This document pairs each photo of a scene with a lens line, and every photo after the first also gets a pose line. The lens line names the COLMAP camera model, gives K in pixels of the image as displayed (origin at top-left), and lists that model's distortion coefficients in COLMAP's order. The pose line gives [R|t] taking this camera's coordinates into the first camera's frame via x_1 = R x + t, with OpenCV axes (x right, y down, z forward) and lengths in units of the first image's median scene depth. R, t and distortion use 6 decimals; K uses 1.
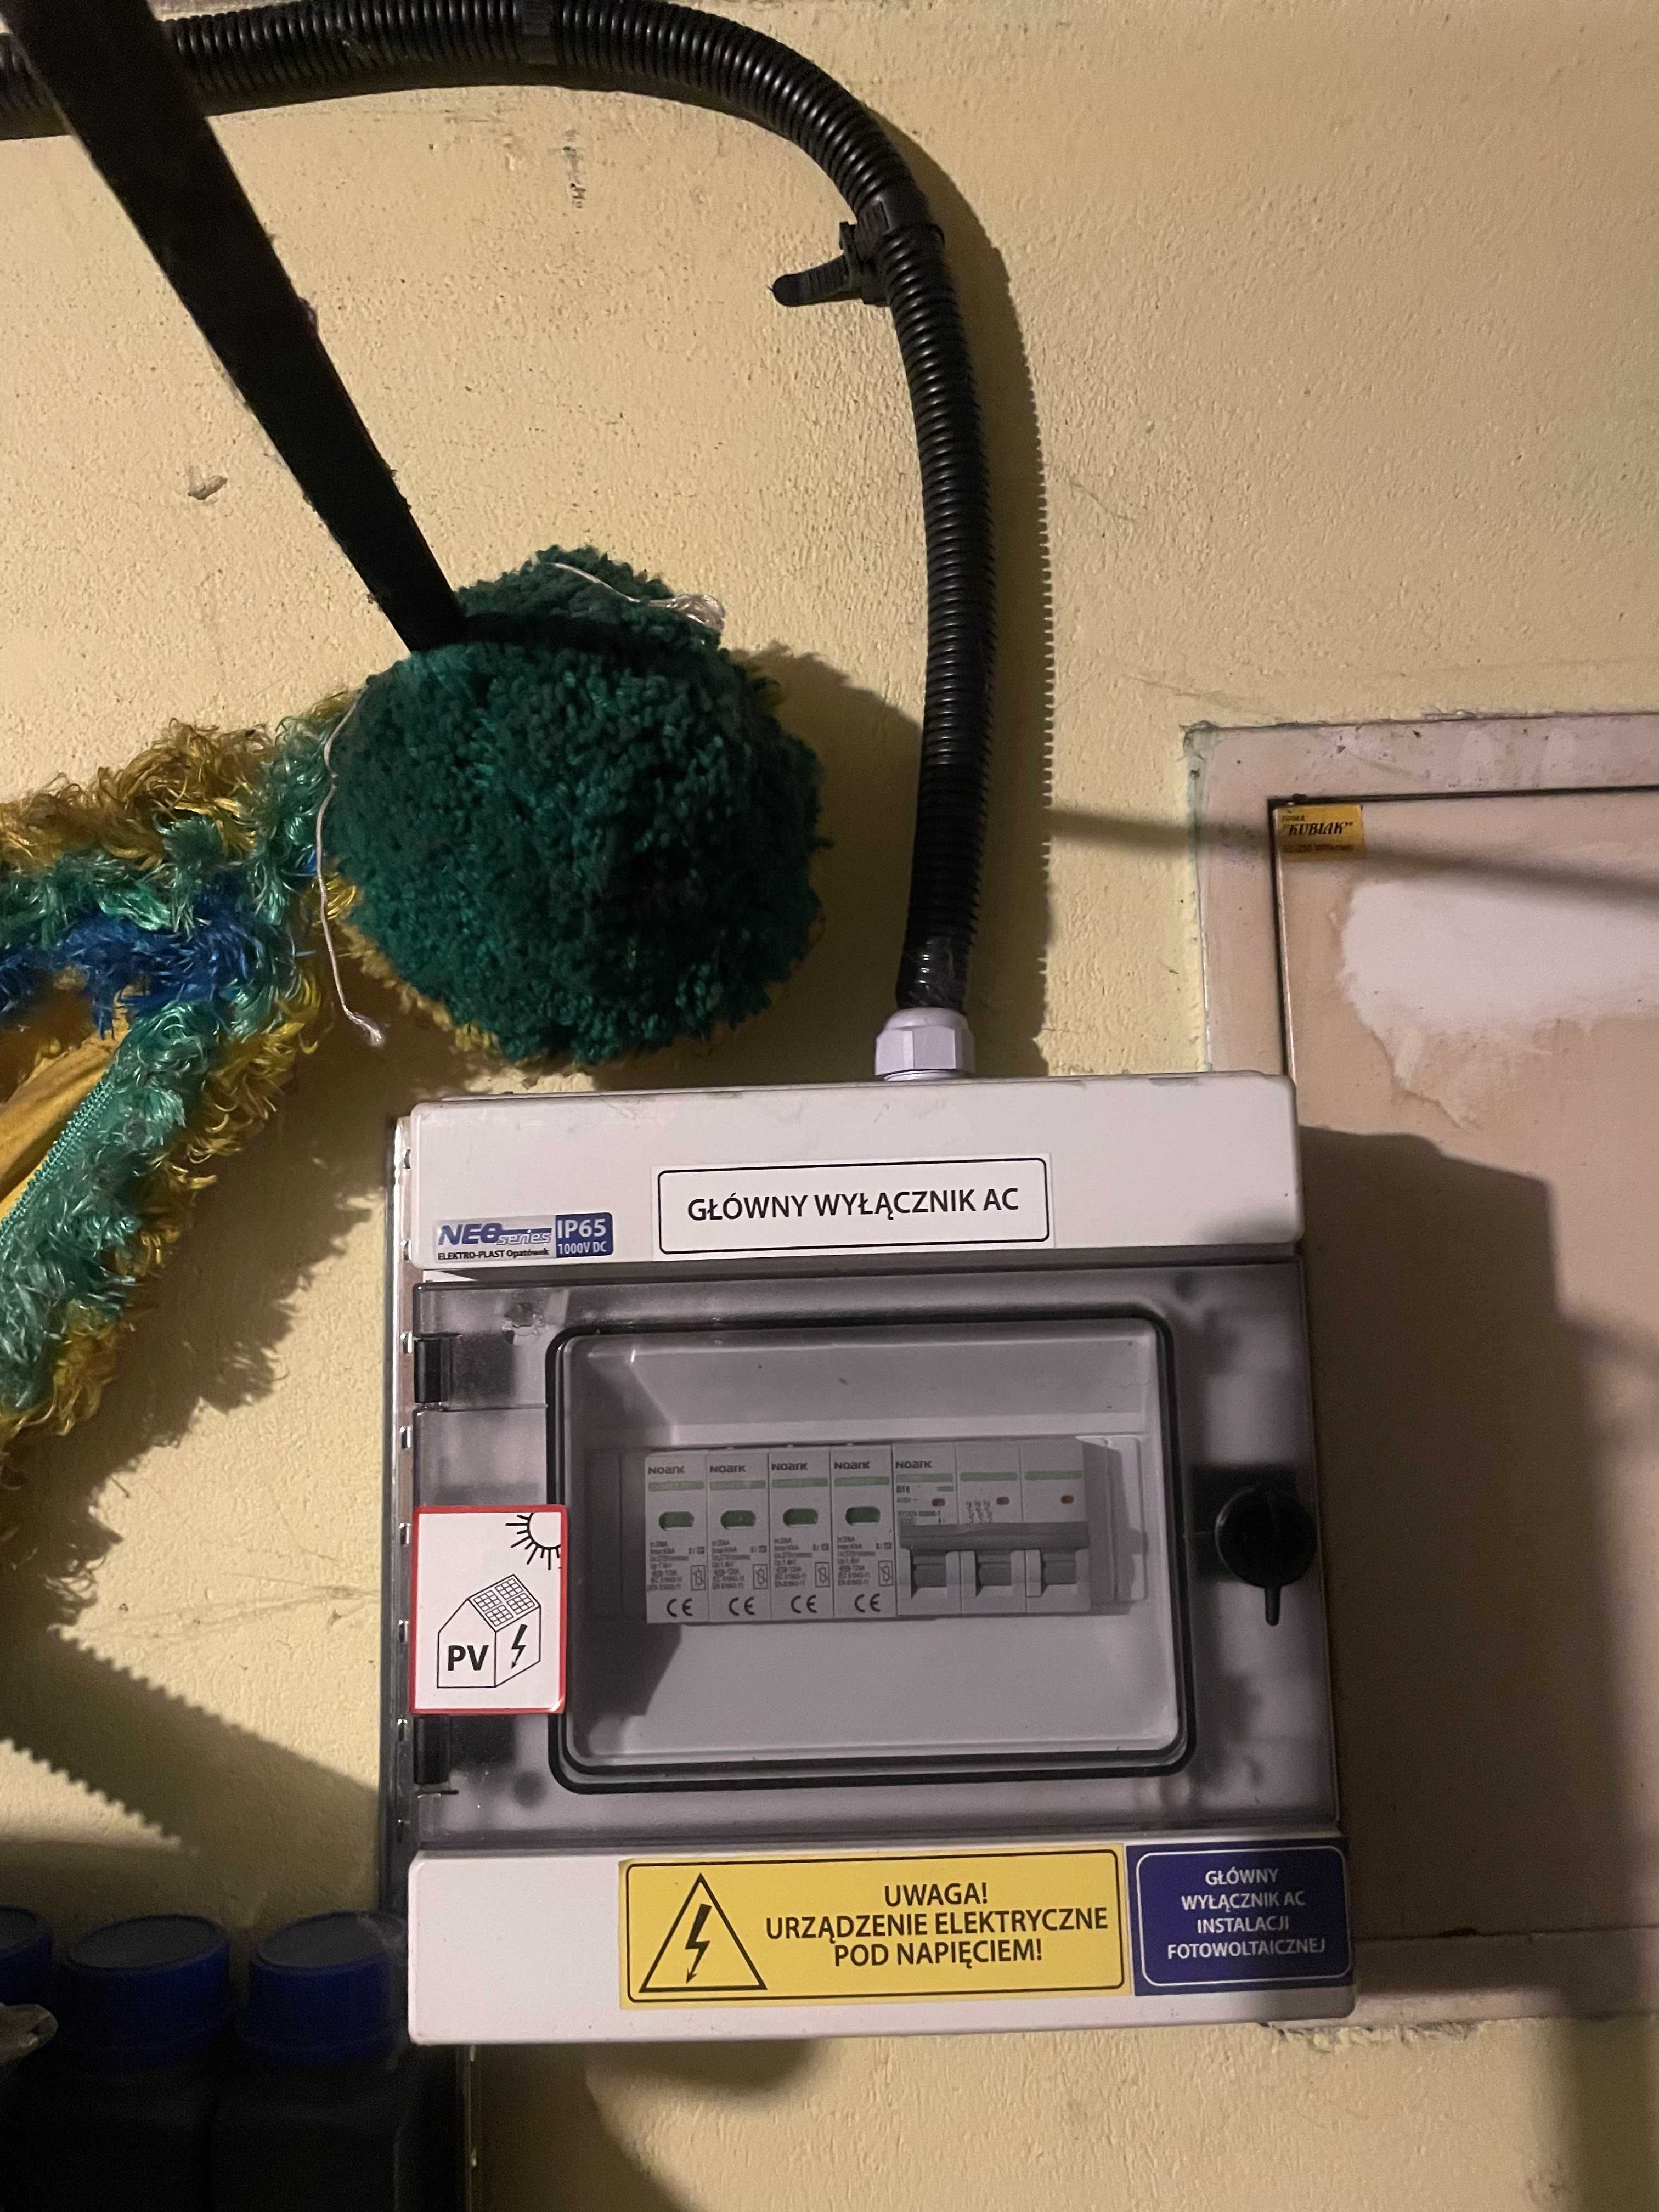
lens RADIAL K [[1658.0, 0, 838.4], [0, 1658.0, 1080.2], [0, 0, 1]] dist [0.093045, -0.130500]
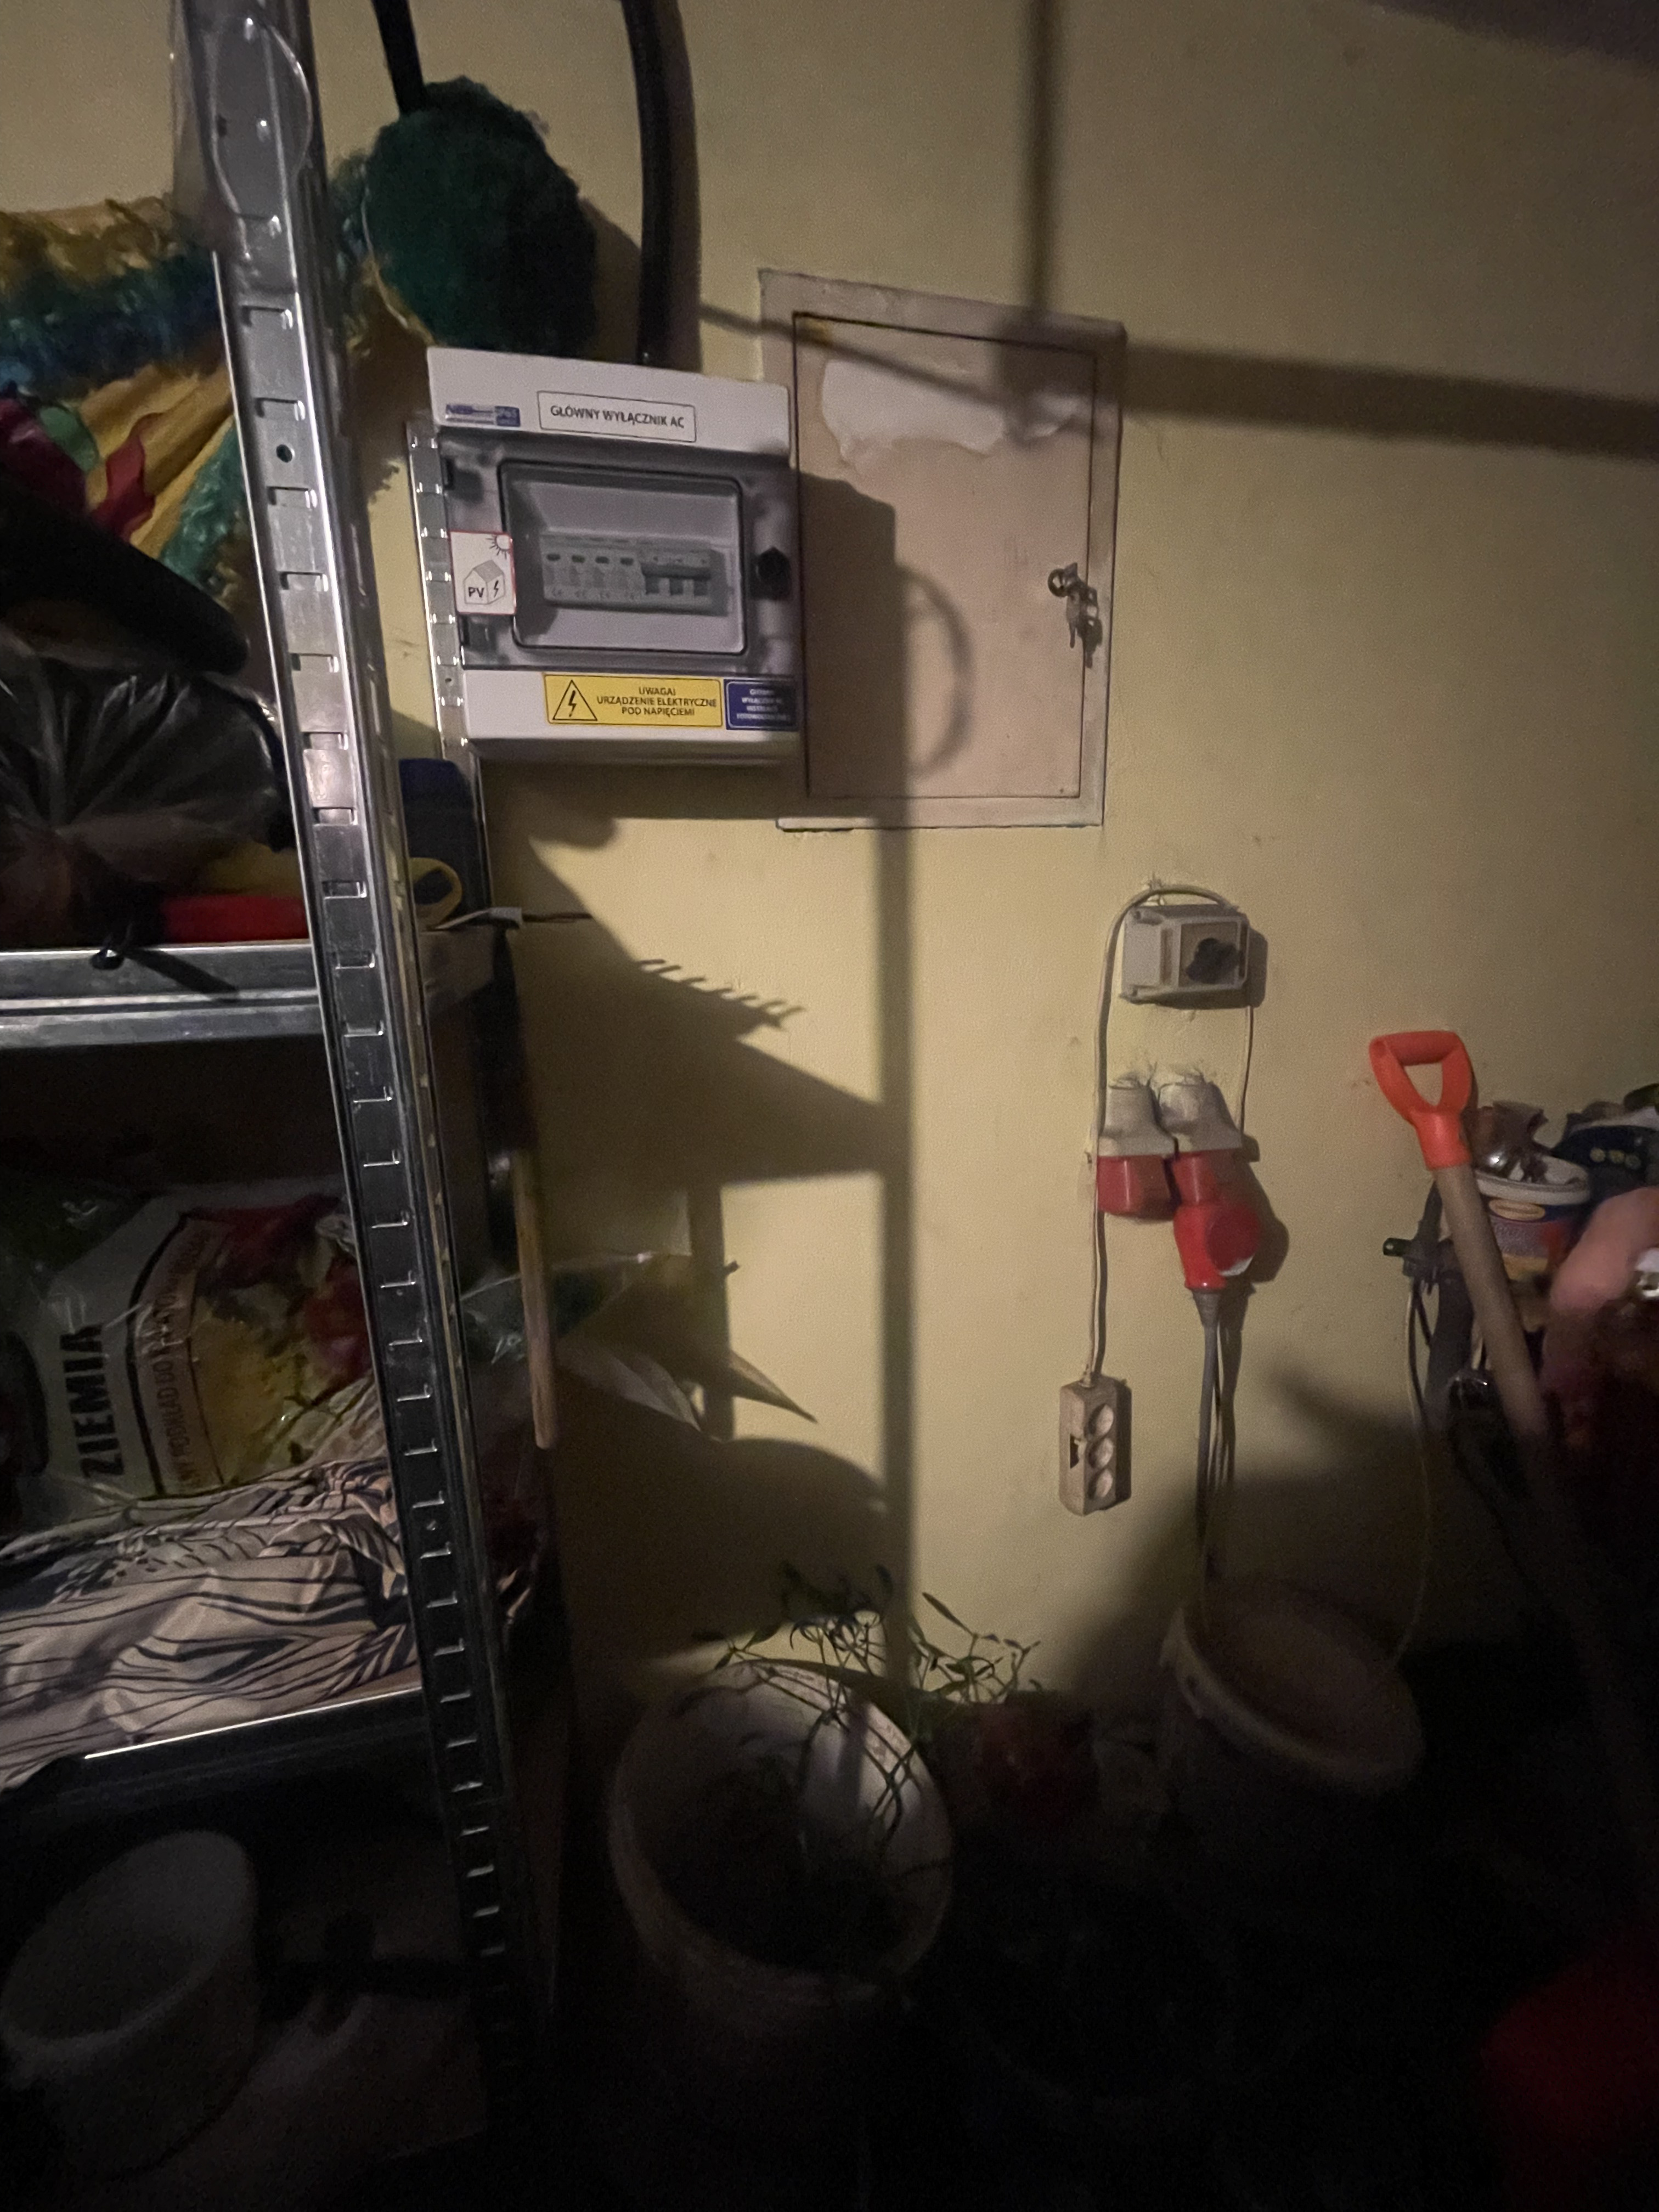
lens RADIAL K [[890.6, 0, 822.9], [0, 890.6, 1078.2], [0, 0, 1]] dist [-0.000556, 0.005206]
pose [[0.973169, -0.038740, 0.226805, -0.035206], [-0.034082, 0.950579, 0.308607, 0.595186], [-0.227551, -0.308057, 0.923754, -0.634820]]
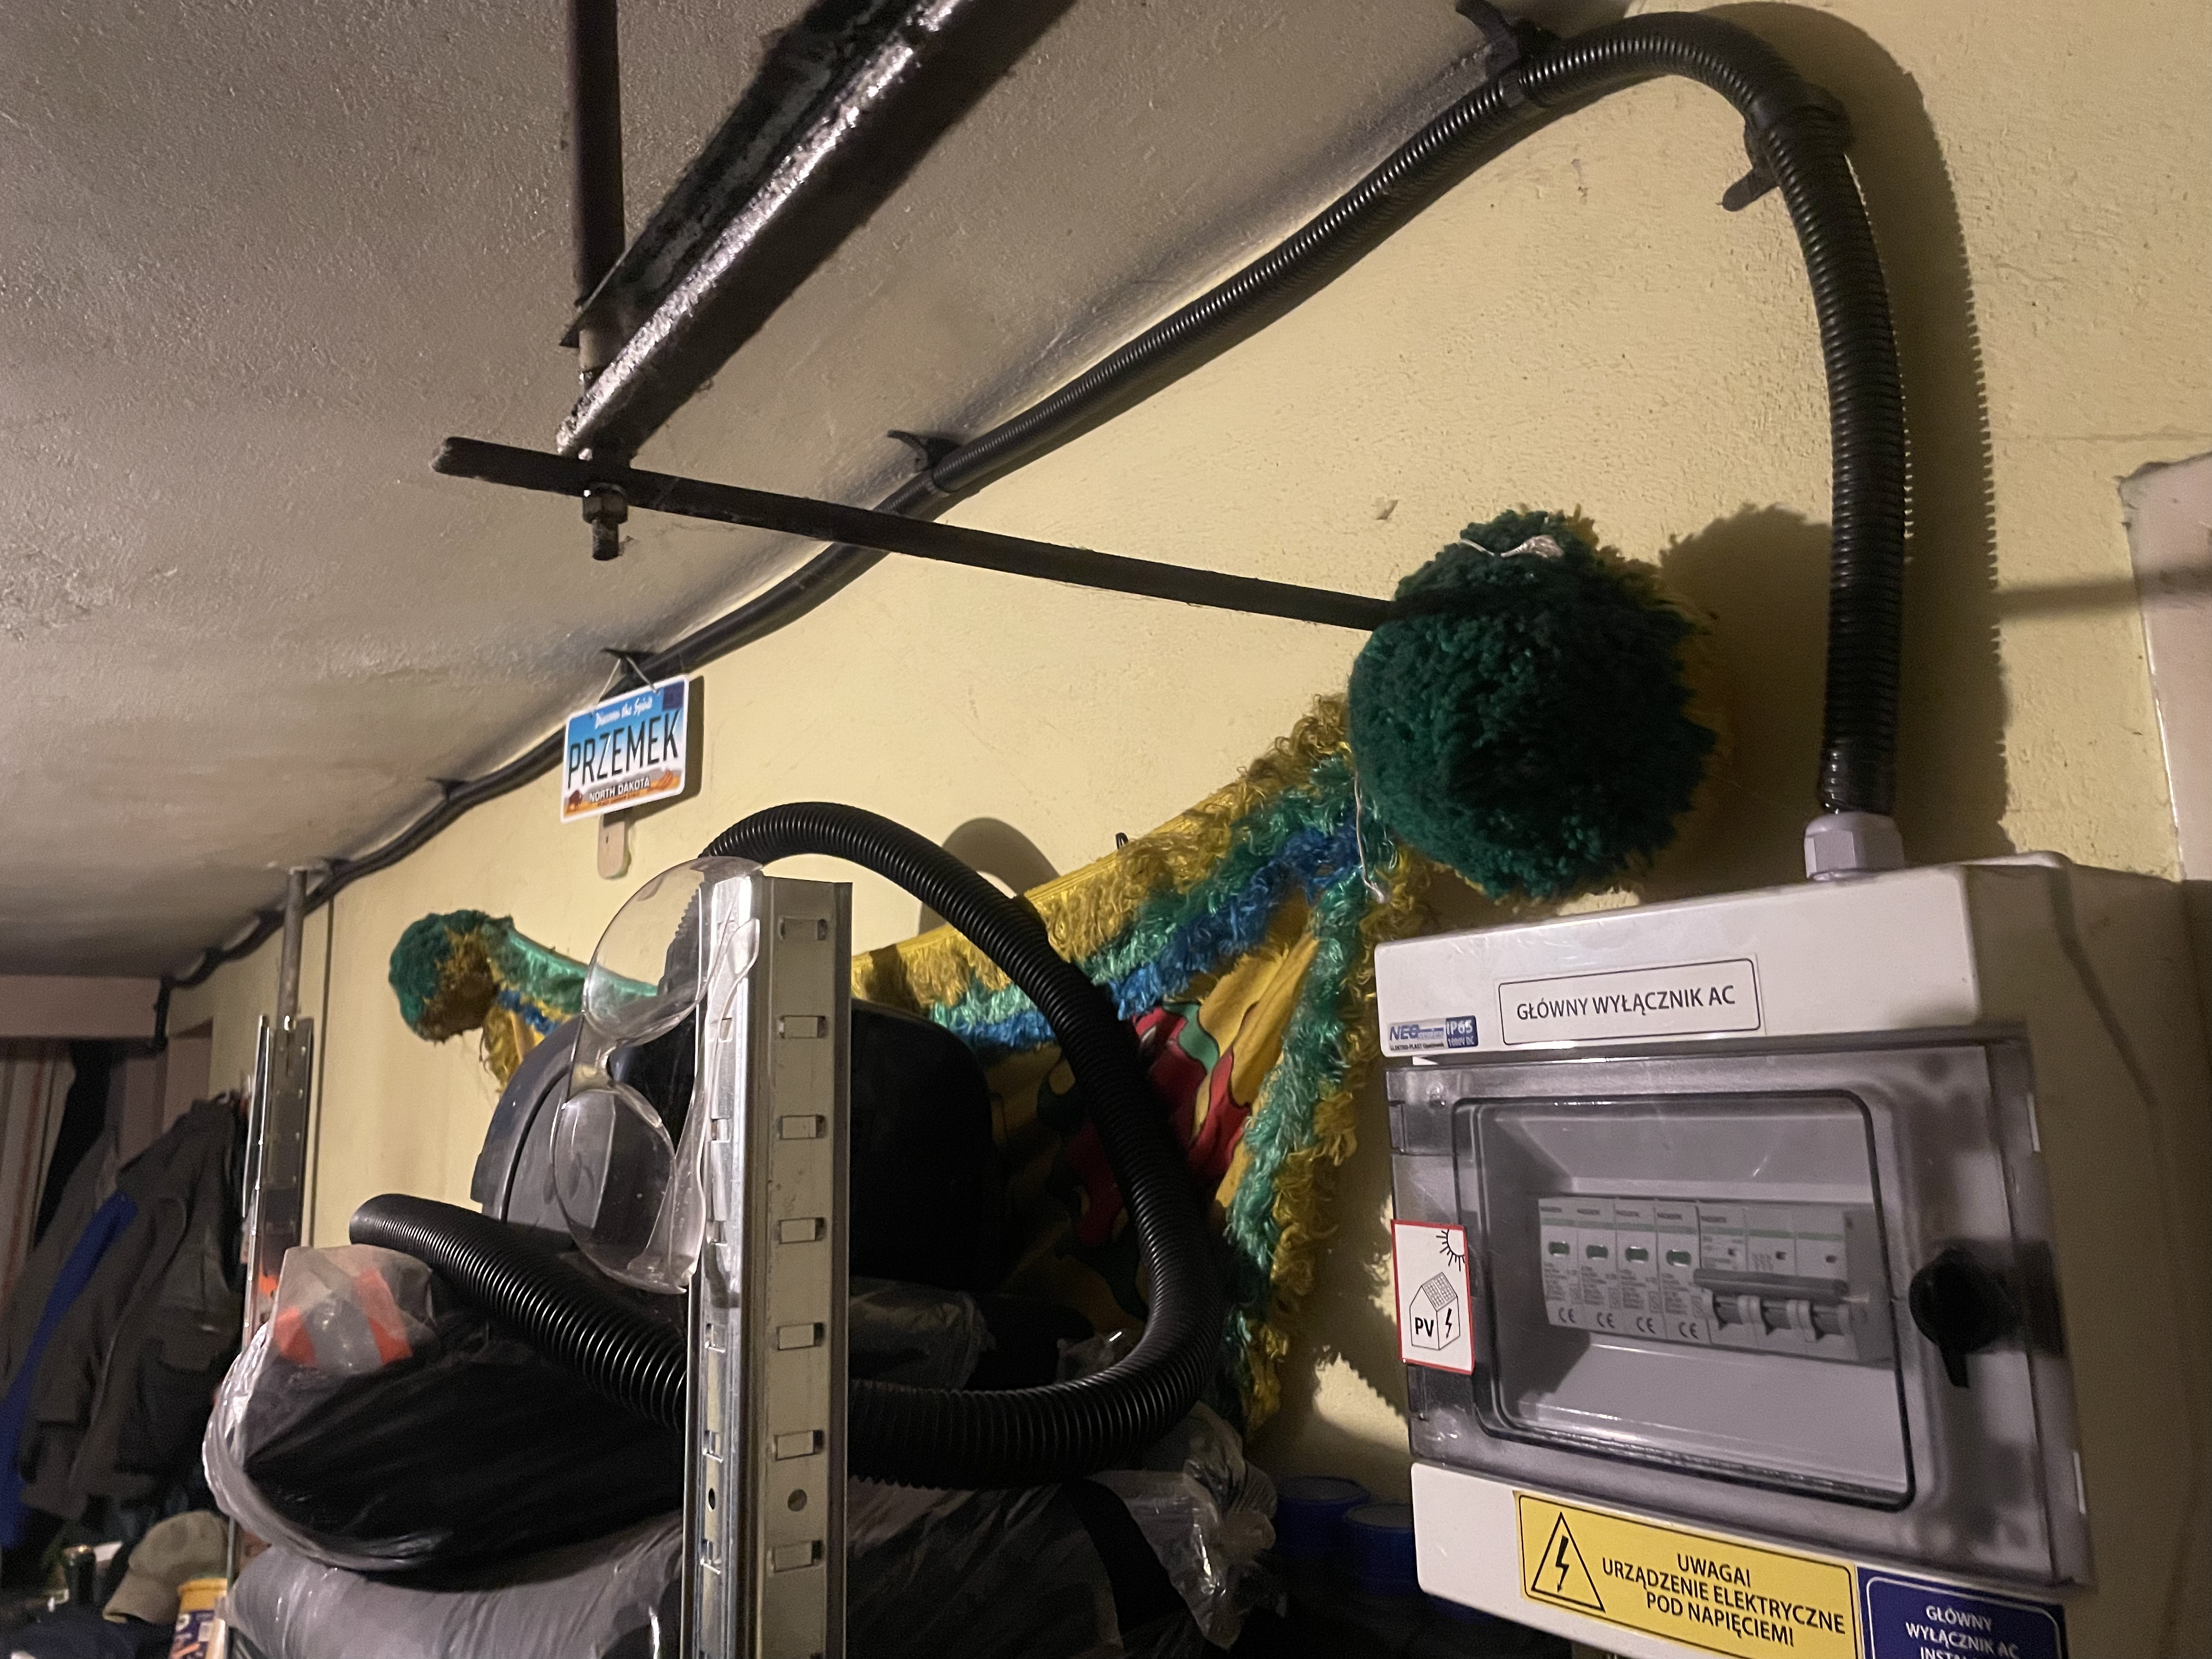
lens RADIAL K [[1658.0, 0, 1120.7], [0, 1658.0, 800.1], [0, 0, 1]] dist [0.093045, -0.130500]
pose [[0.577114, -0.134095, -0.805579, 0.817428], [0.107365, 0.990324, -0.087931, -0.007032], [0.809575, -0.035745, 0.585927, -0.041197]]
